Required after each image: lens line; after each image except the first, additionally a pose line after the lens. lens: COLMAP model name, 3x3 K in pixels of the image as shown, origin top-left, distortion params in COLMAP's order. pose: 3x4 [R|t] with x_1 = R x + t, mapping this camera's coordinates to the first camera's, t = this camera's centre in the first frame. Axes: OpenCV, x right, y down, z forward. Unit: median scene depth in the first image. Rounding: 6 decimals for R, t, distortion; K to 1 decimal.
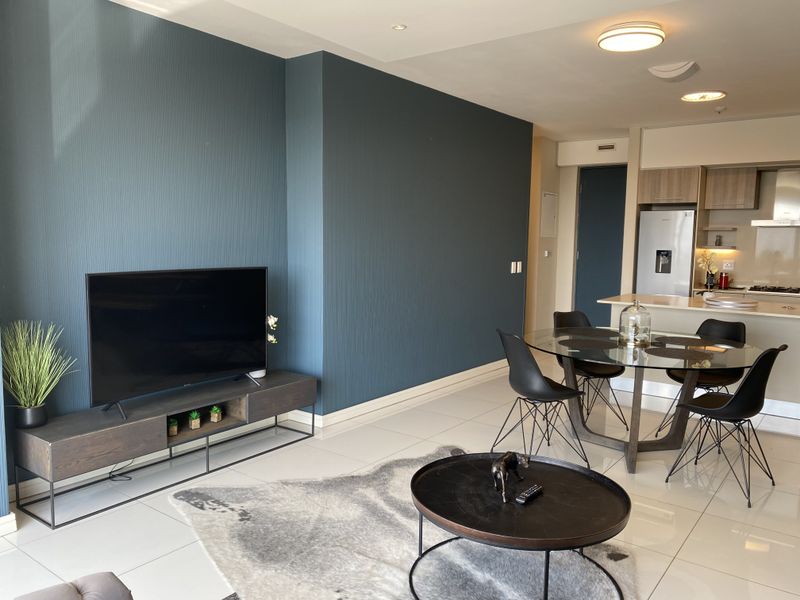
lens RADIAL K [[620.2, 0, 400.0], [0, 620.2, 300.0], [0, 0, 1]] dist [0.000167, 0.007230]
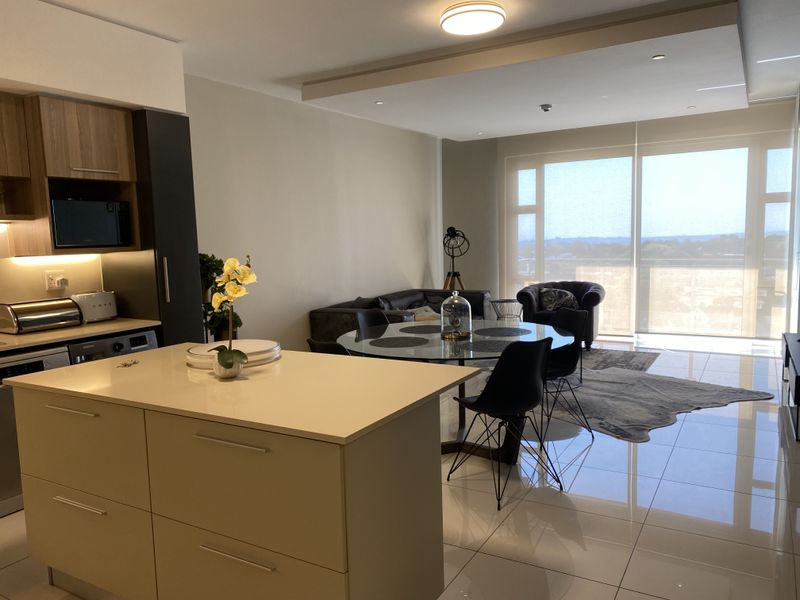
lens RADIAL K [[620.2, 0, 400.0], [0, 620.2, 300.0], [0, 0, 1]] dist [0.000167, 0.007230]
pose [[-0.991333, 0.033229, -0.127101, 0.346643], [0.007179, 0.979740, 0.200145, -0.103794], [0.131177, 0.197498, -0.971487, 1.142548]]
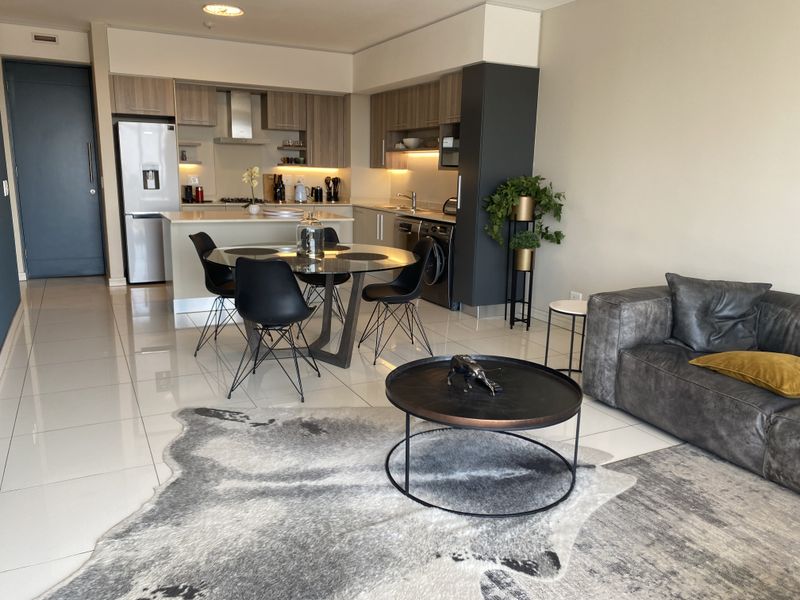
lens RADIAL K [[620.2, 0, 400.0], [0, 620.2, 300.0], [0, 0, 1]] dist [0.000167, 0.007230]
pose [[0.428850, -0.193482, 0.882413, -0.305611], [0.074177, 0.981038, 0.179057, -0.019791], [-0.900325, -0.011333, 0.435070, 0.242809]]
